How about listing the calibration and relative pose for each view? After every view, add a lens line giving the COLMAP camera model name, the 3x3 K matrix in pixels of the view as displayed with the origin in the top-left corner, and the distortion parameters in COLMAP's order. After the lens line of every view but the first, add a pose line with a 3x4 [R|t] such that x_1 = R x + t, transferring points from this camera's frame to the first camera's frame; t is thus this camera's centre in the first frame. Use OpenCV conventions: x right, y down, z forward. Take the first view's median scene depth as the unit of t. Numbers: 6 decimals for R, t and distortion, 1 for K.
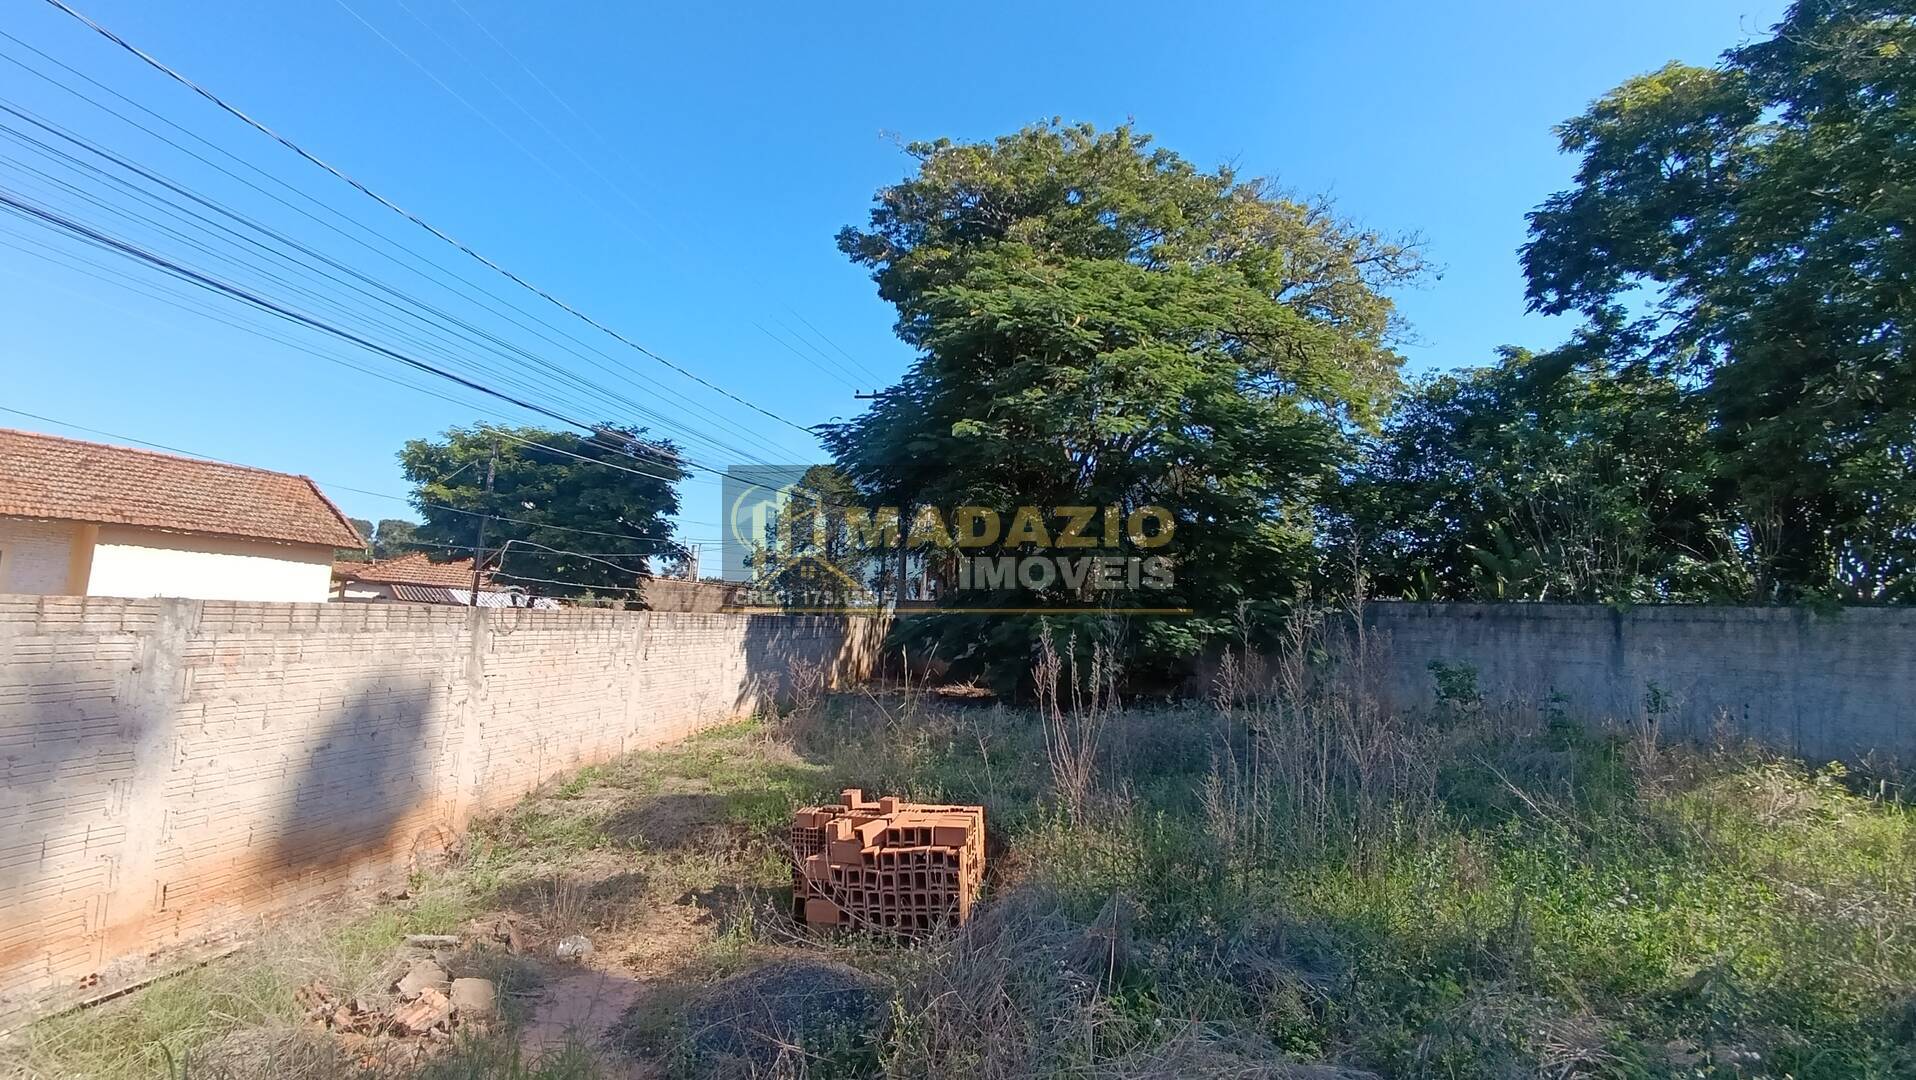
lens RADIAL K [[875.8, 0, 958.6], [0, 875.8, 537.0], [0, 0, 1]] dist [-0.000694, -0.001313]
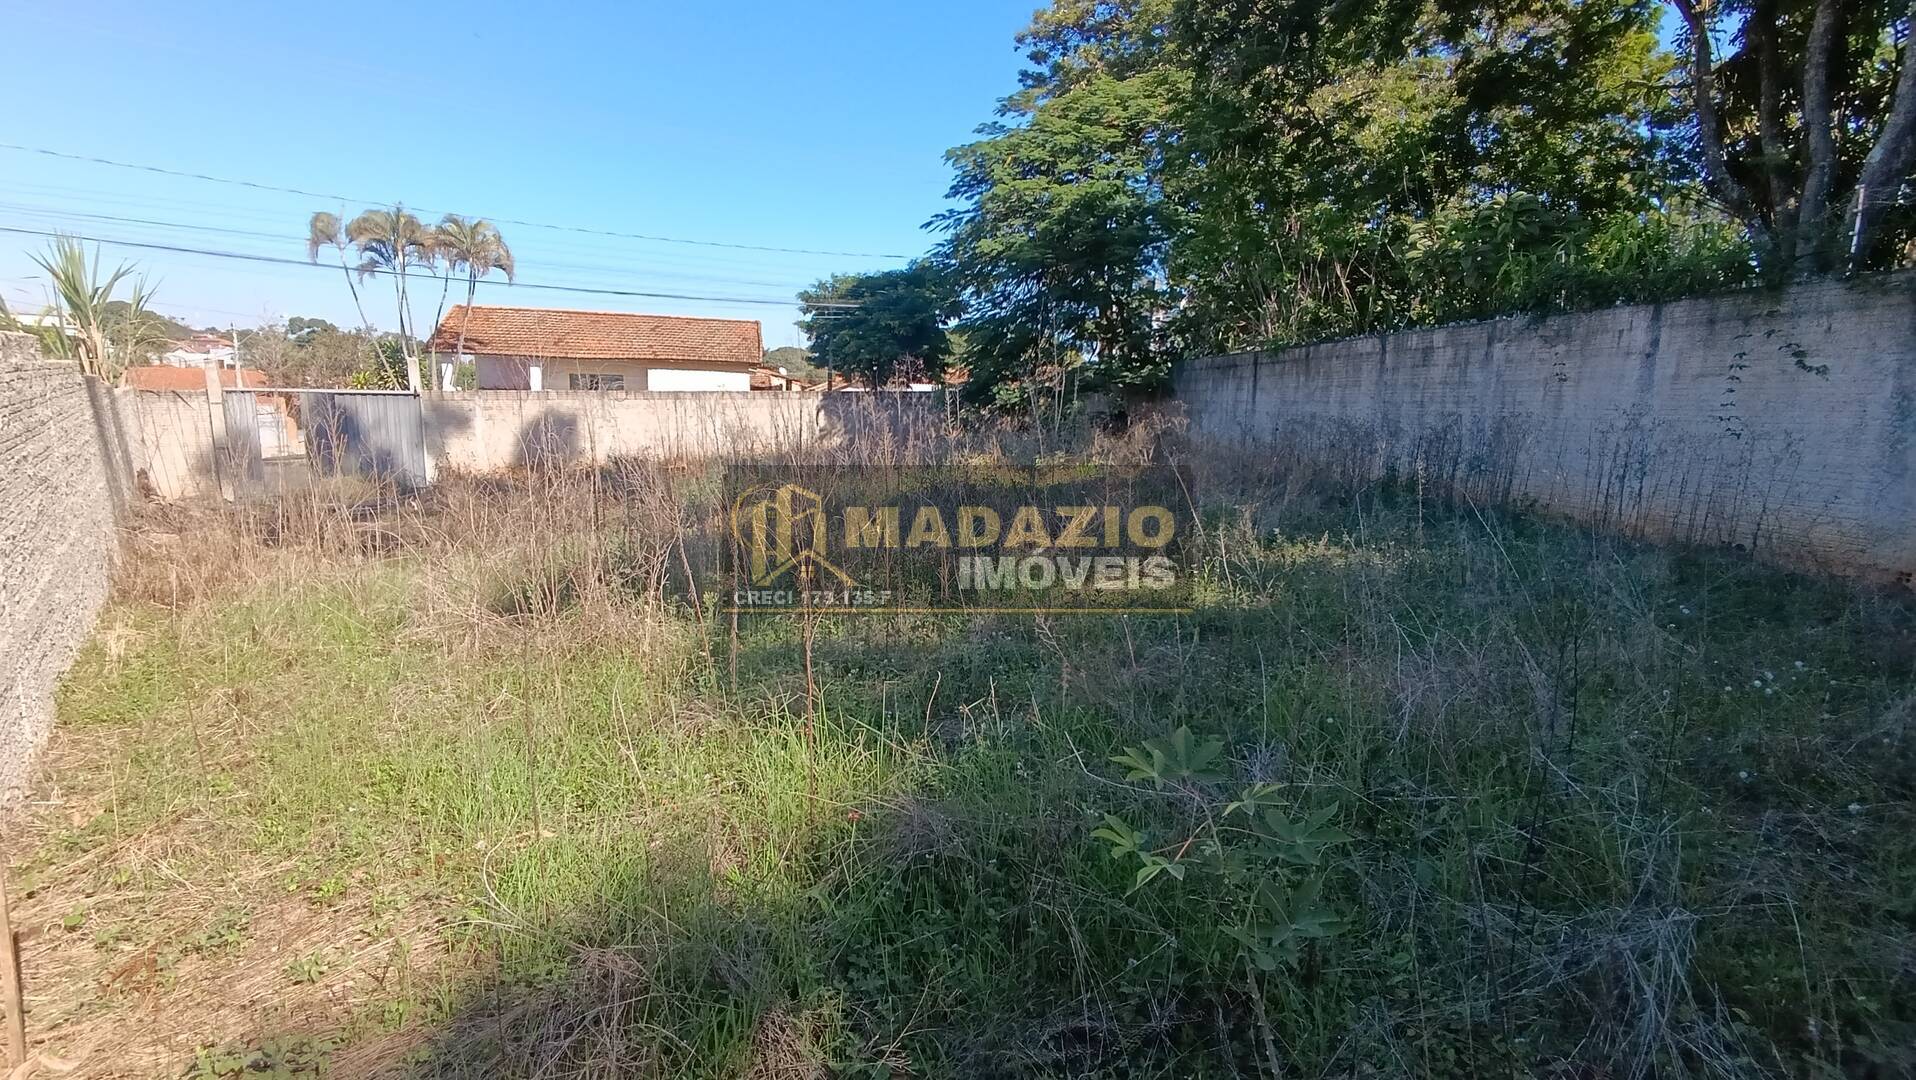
lens RADIAL K [[875.8, 0, 945.9], [0, 875.8, 552.0], [0, 0, 1]] dist [-0.000694, -0.001313]
pose [[0.747350, 0.082006, -0.659350, 0.987246], [0.091390, 0.970235, 0.224260, 0.028521], [0.658115, -0.227859, 0.717611, -0.150007]]
